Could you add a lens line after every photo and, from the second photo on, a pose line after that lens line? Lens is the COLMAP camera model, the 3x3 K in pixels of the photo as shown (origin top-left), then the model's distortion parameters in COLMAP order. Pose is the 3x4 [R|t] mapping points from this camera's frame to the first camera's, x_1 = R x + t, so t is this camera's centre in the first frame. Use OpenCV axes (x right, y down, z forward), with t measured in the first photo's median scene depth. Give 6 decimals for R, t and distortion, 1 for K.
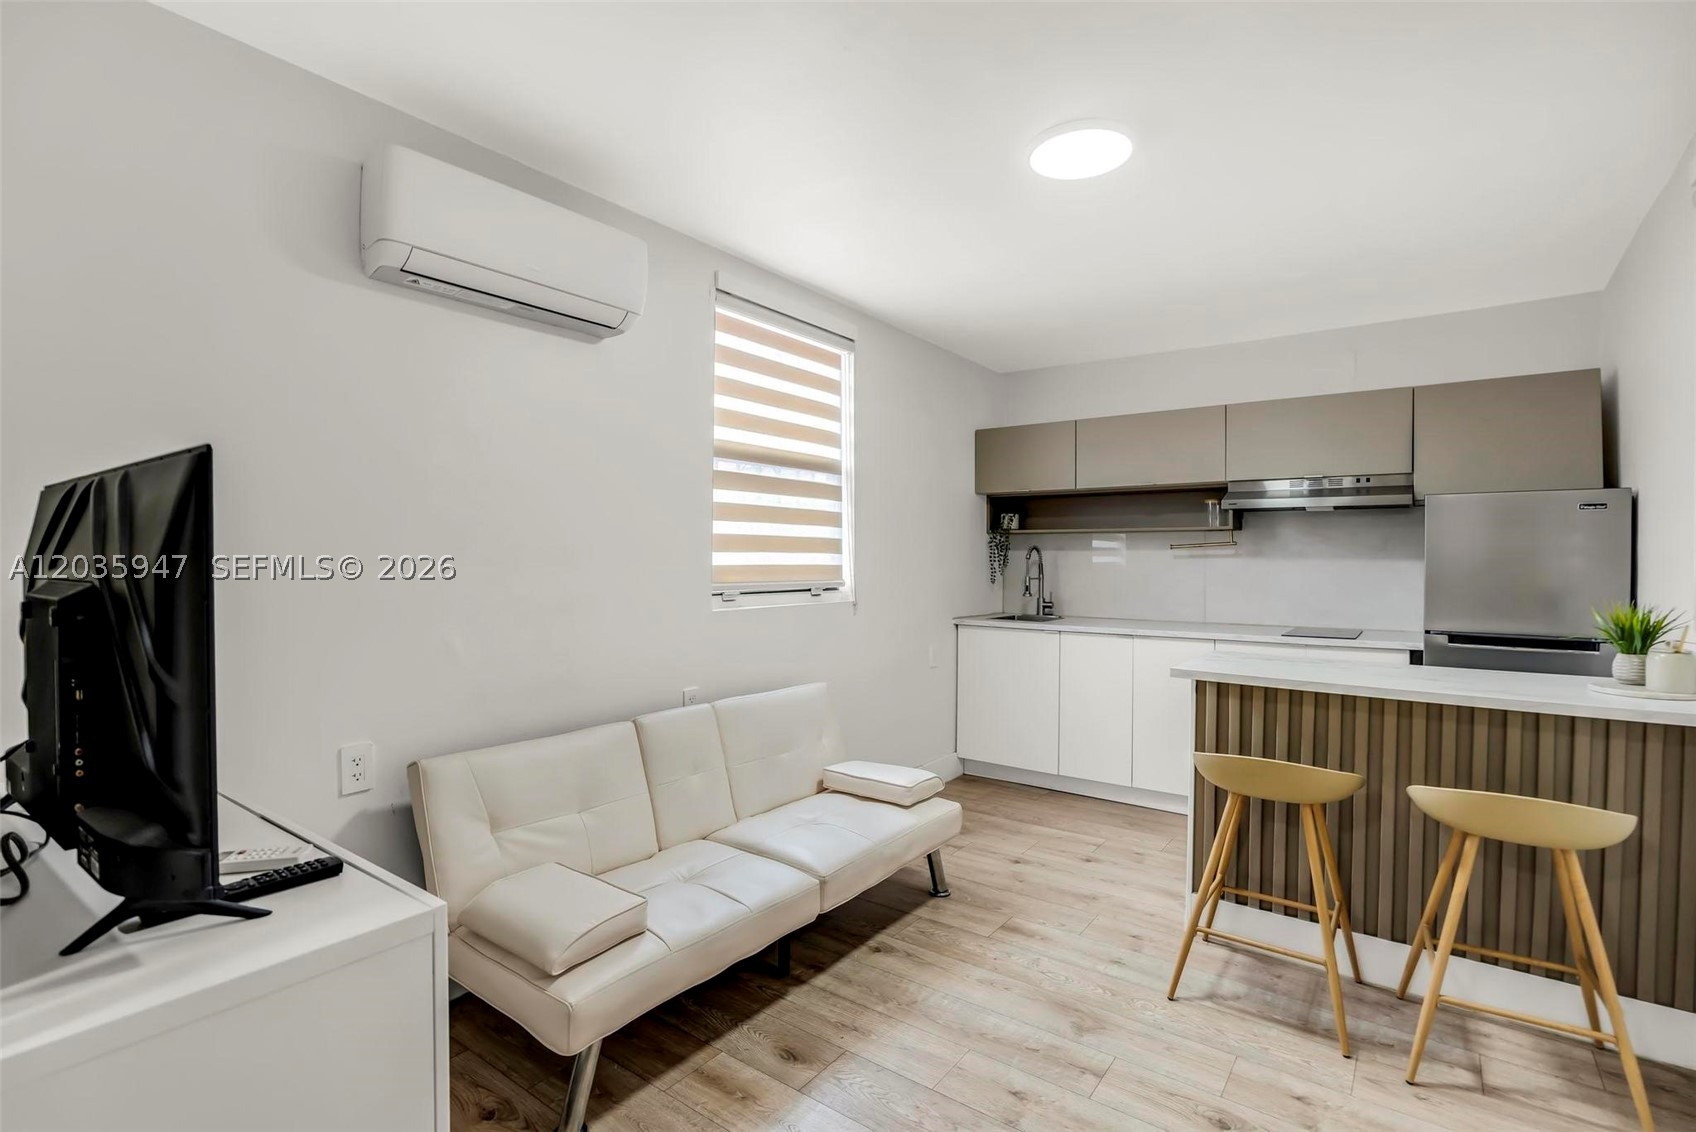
lens RADIAL K [[796.1, 0, 848.0], [0, 796.1, 566.0], [0, 0, 1]] dist [-0.013005, 0.000784]
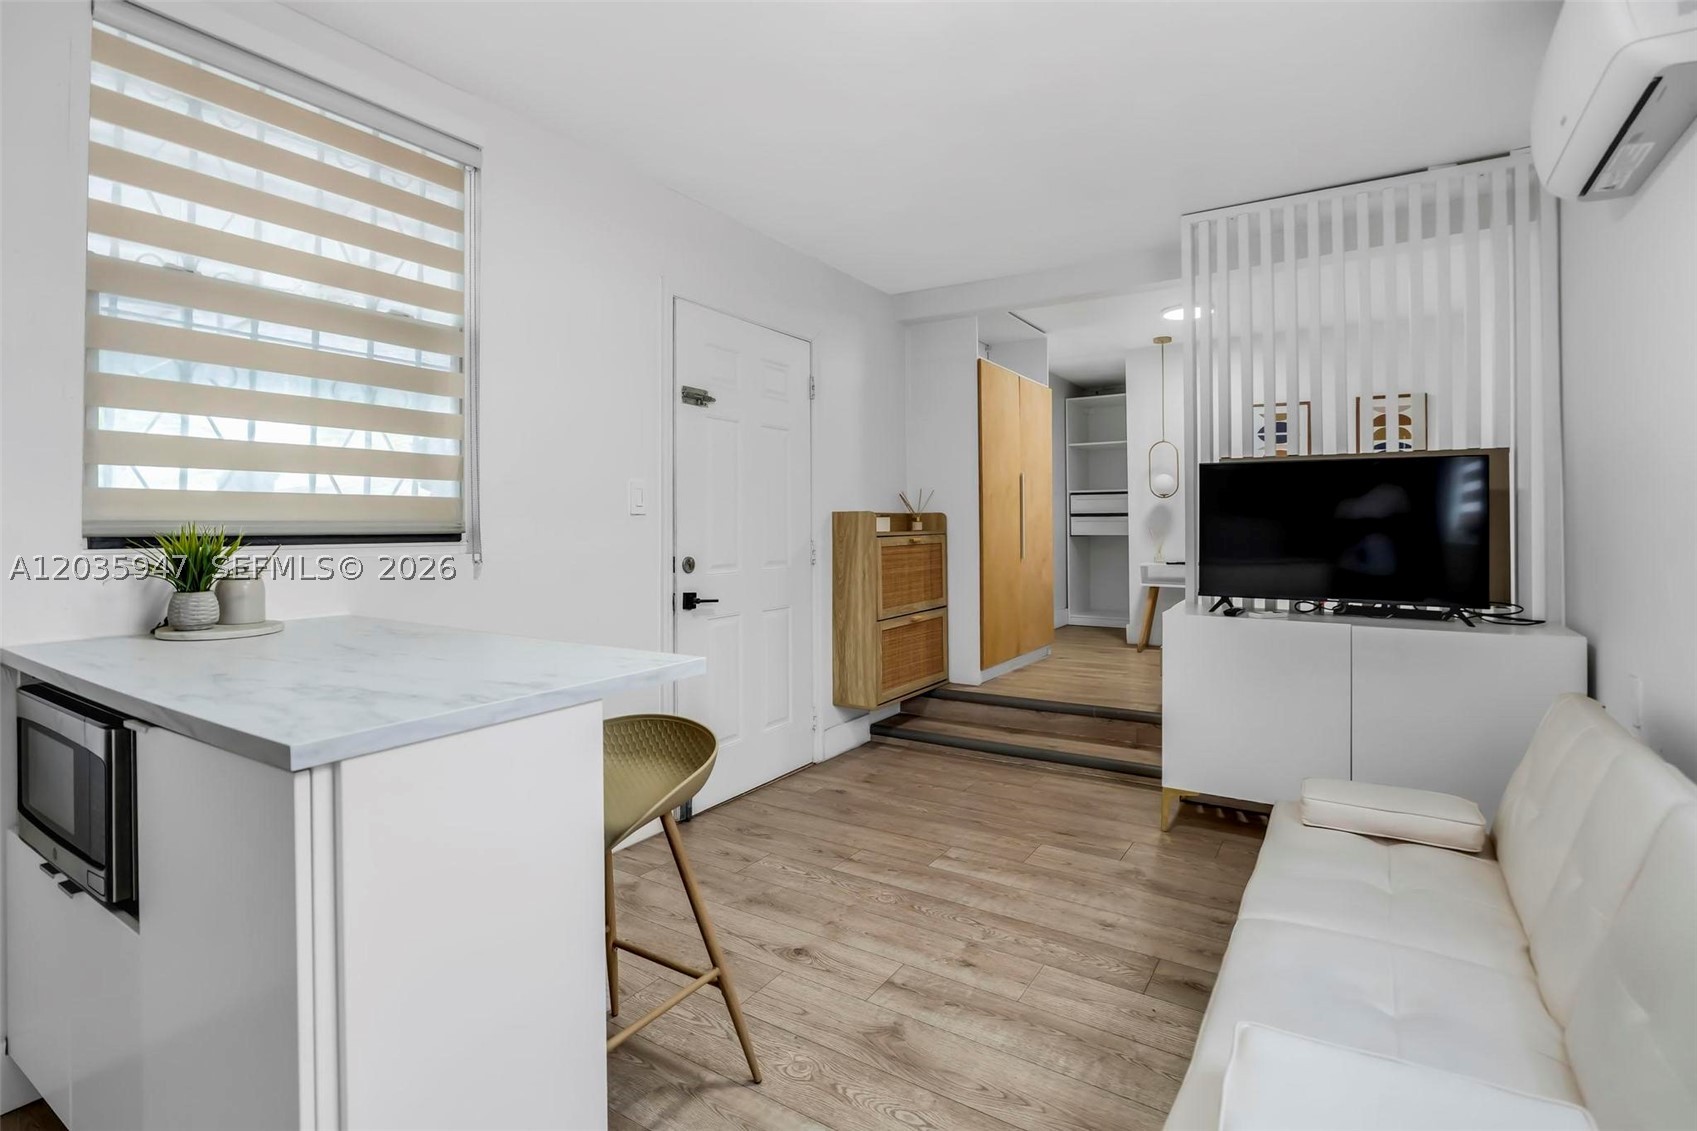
lens RADIAL K [[814.1, 0, 854.5], [0, 814.1, 537.0], [0, 0, 1]] dist [-0.018095, 0.000180]
pose [[-0.997149, -0.001671, -0.075438, 0.300753], [-0.003852, 0.999578, 0.028777, 0.024146], [0.075358, 0.028986, -0.996735, 1.378040]]
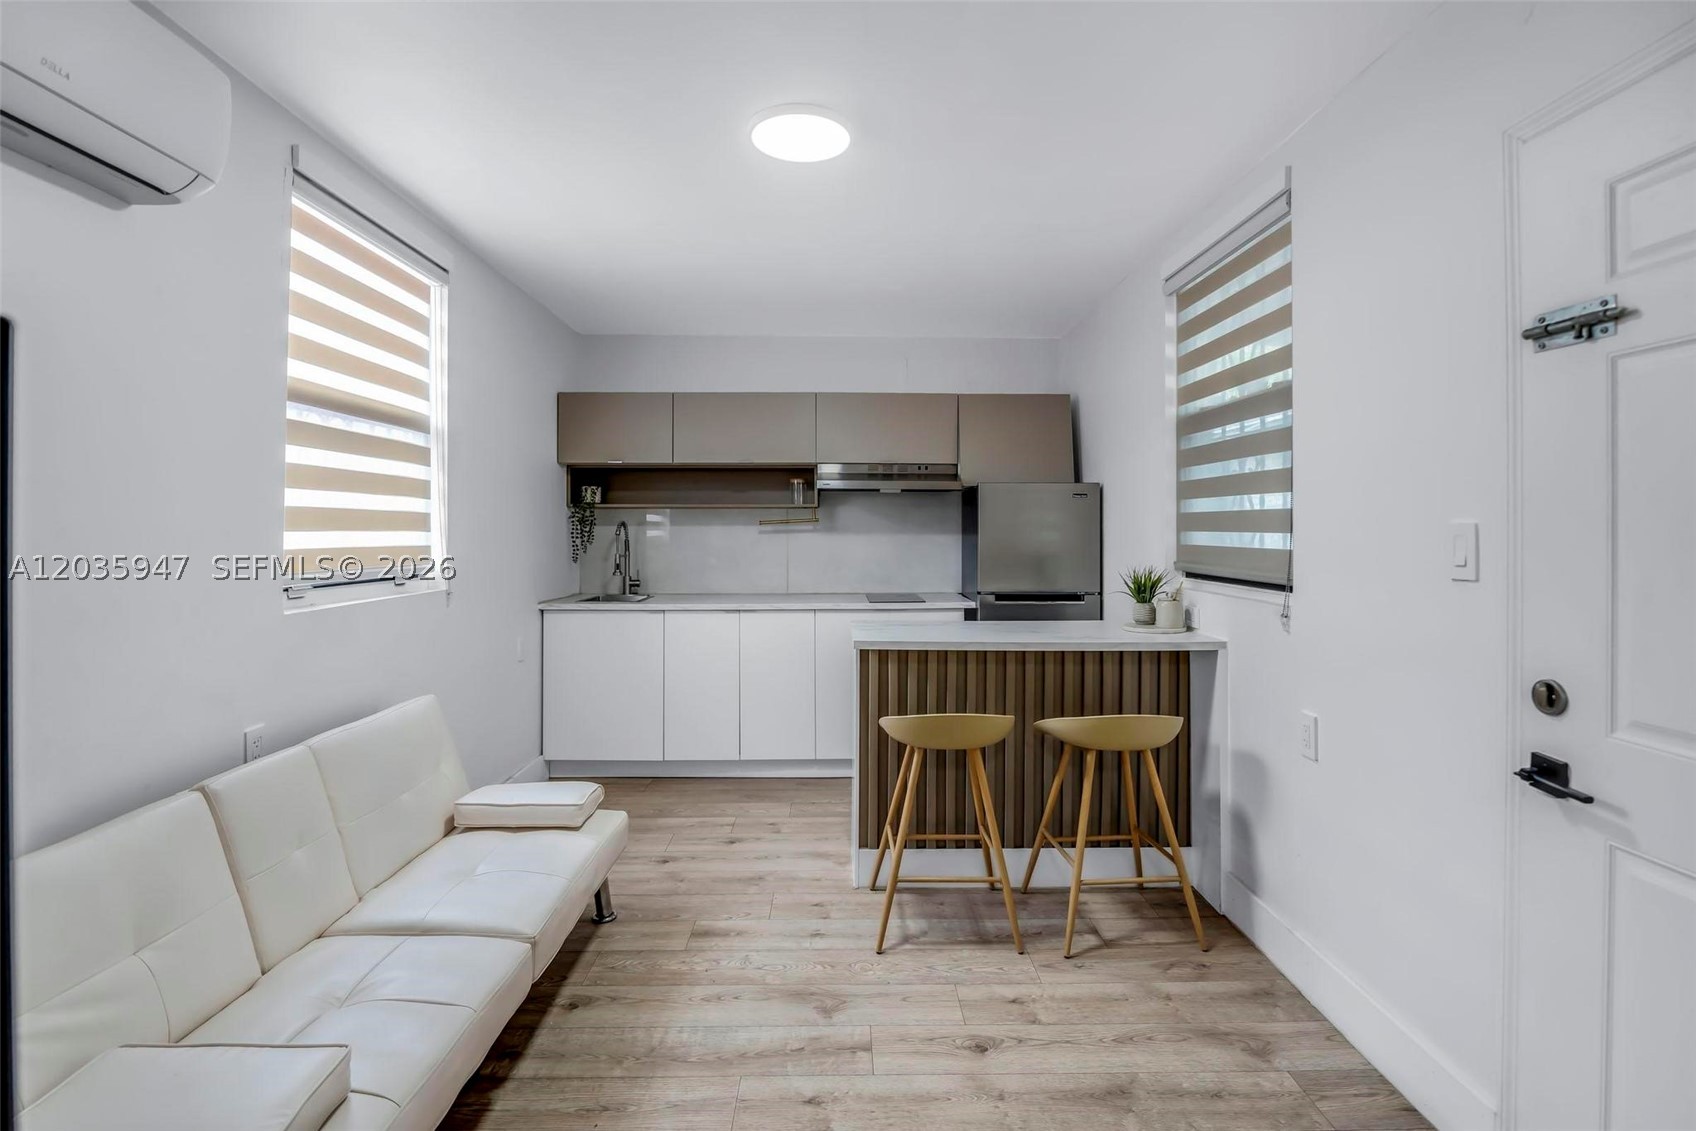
lens RADIAL K [[808.8, 0, 856.1], [0, 808.8, 523.6], [0, 0, 1]] dist [-0.022003, 0.000888]
pose [[0.791058, 0.001248, 0.611740, -0.220545], [0.009317, 0.999857, -0.014088, -0.010831], [-0.611670, 0.016844, 0.790933, 0.125218]]
